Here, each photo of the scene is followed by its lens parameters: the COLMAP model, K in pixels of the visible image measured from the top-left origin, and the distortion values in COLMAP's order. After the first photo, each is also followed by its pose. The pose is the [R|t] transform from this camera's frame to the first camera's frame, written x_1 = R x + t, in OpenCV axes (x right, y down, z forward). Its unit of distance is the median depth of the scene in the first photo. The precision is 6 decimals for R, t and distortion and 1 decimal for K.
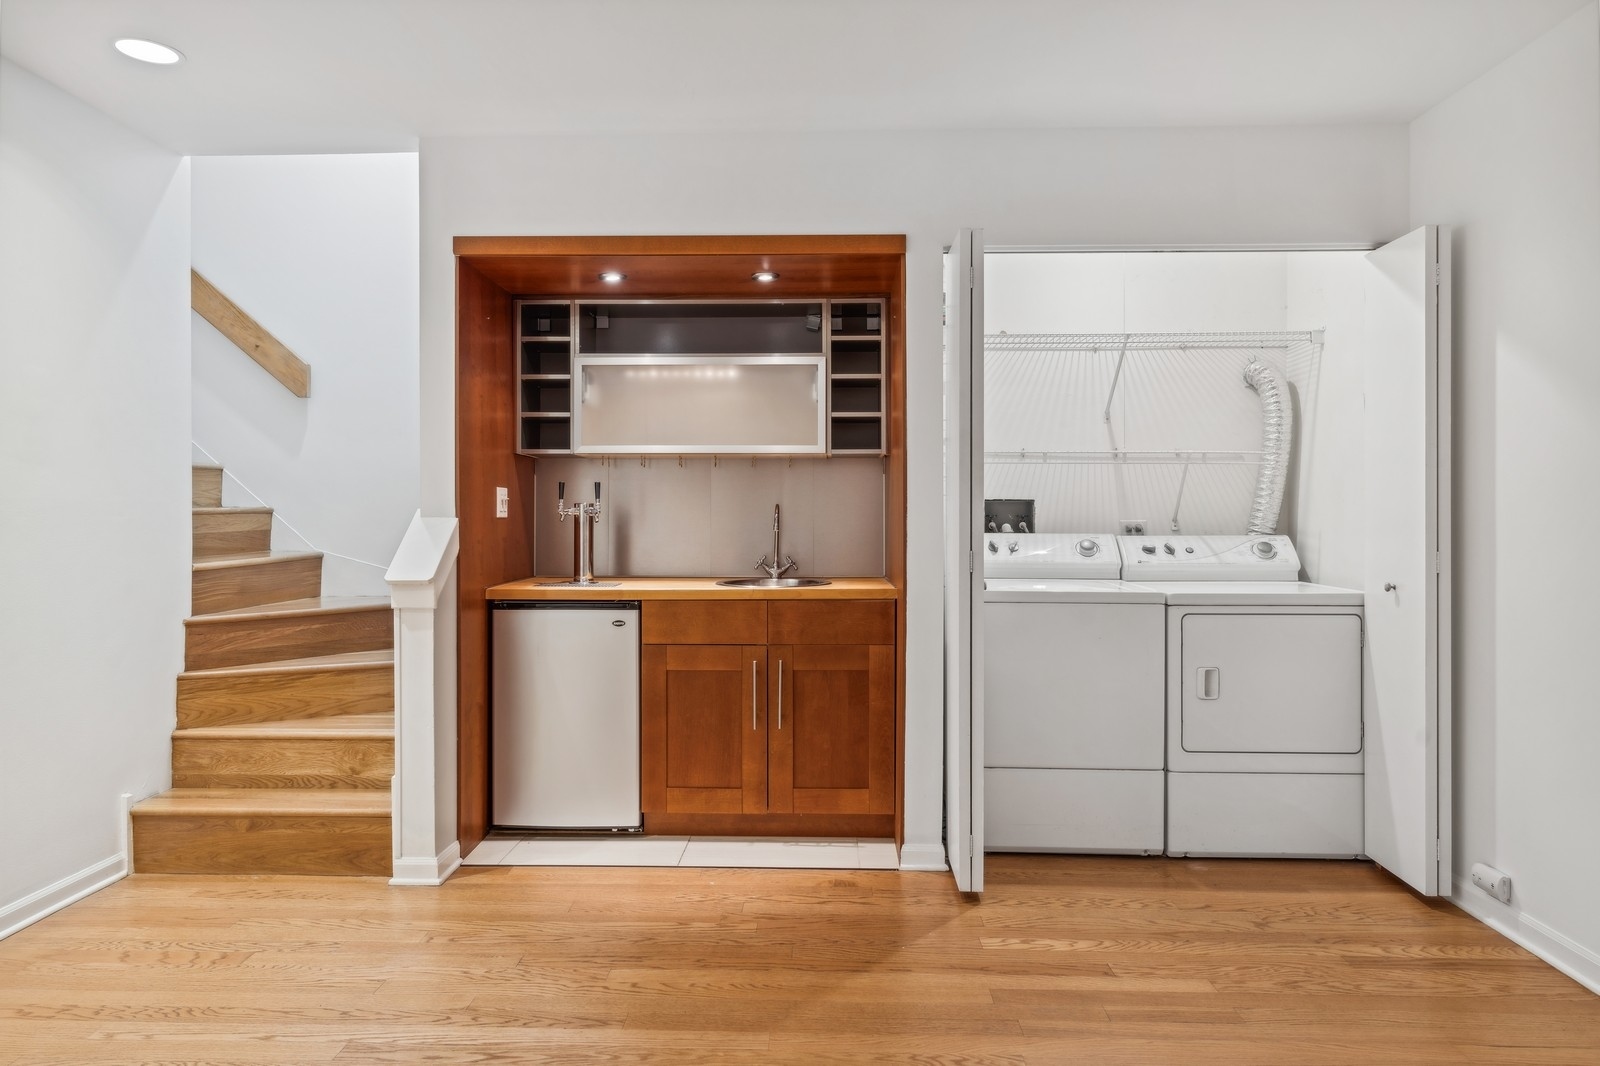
lens RADIAL K [[1025.2, 0, 791.0], [0, 1025.2, 515.8], [0, 0, 1]] dist [-0.003993, 0.003215]
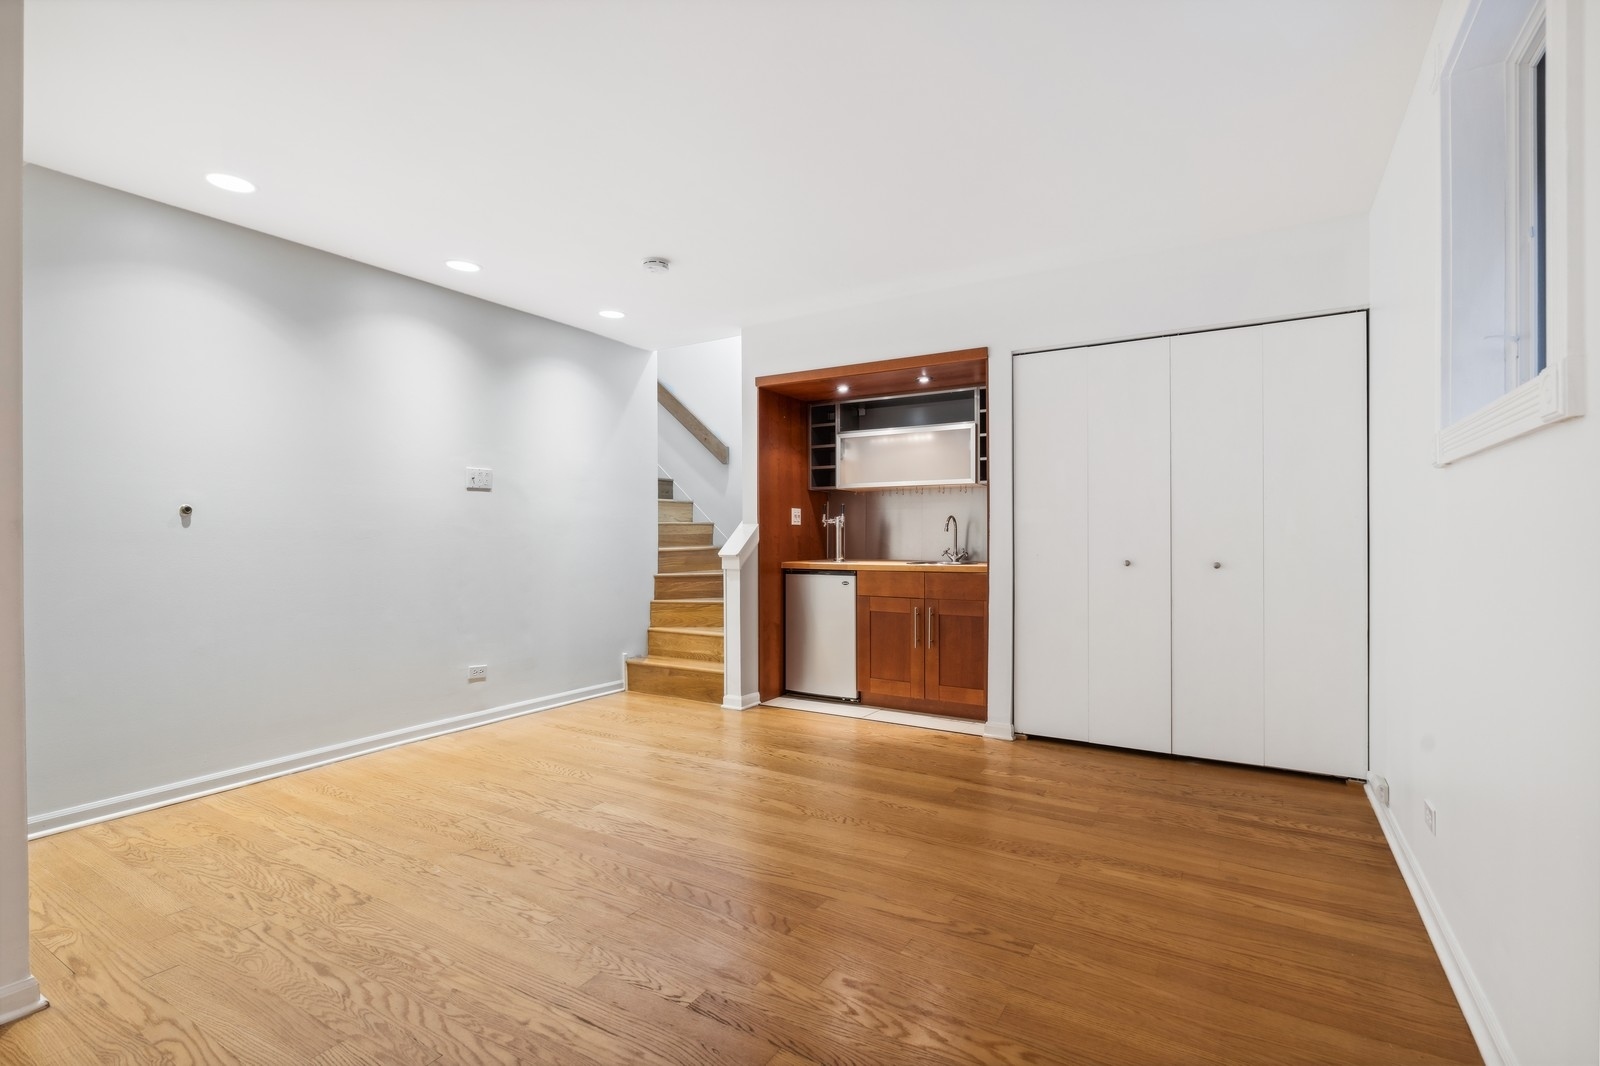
lens RADIAL K [[736.5, 0, 804.3], [0, 736.5, 539.9], [0, 0, 1]] dist [-0.003183, 0.001680]
pose [[0.871201, 0.000810, -0.490926, 0.403698], [0.000682, 0.999996, 0.002862, 0.026577], [0.490926, -0.002828, 0.871197, -0.150814]]
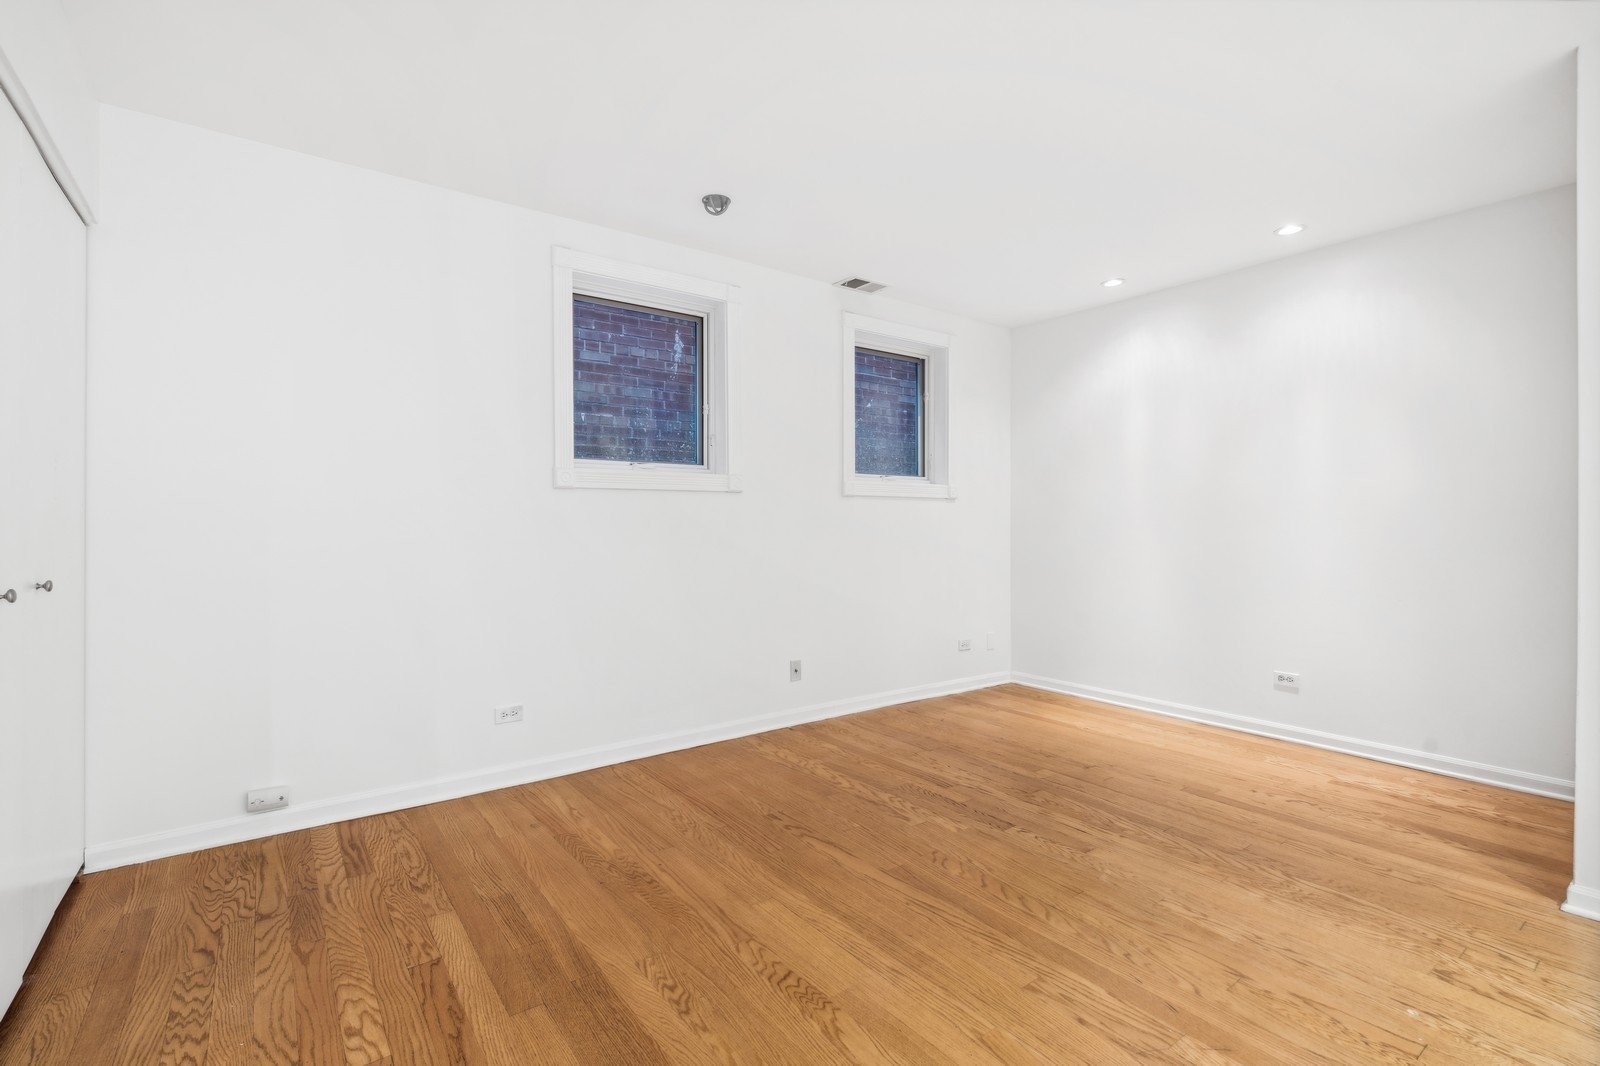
lens RADIAL K [[736.5, 0, 789.4], [0, 736.5, 528.2], [0, 0, 1]] dist [-0.003183, 0.001680]
pose [[-0.613920, -0.003926, 0.789359, -0.325106], [0.005845, 0.999938, 0.009520, 0.019562], [-0.789347, 0.010458, -0.613859, 0.837385]]
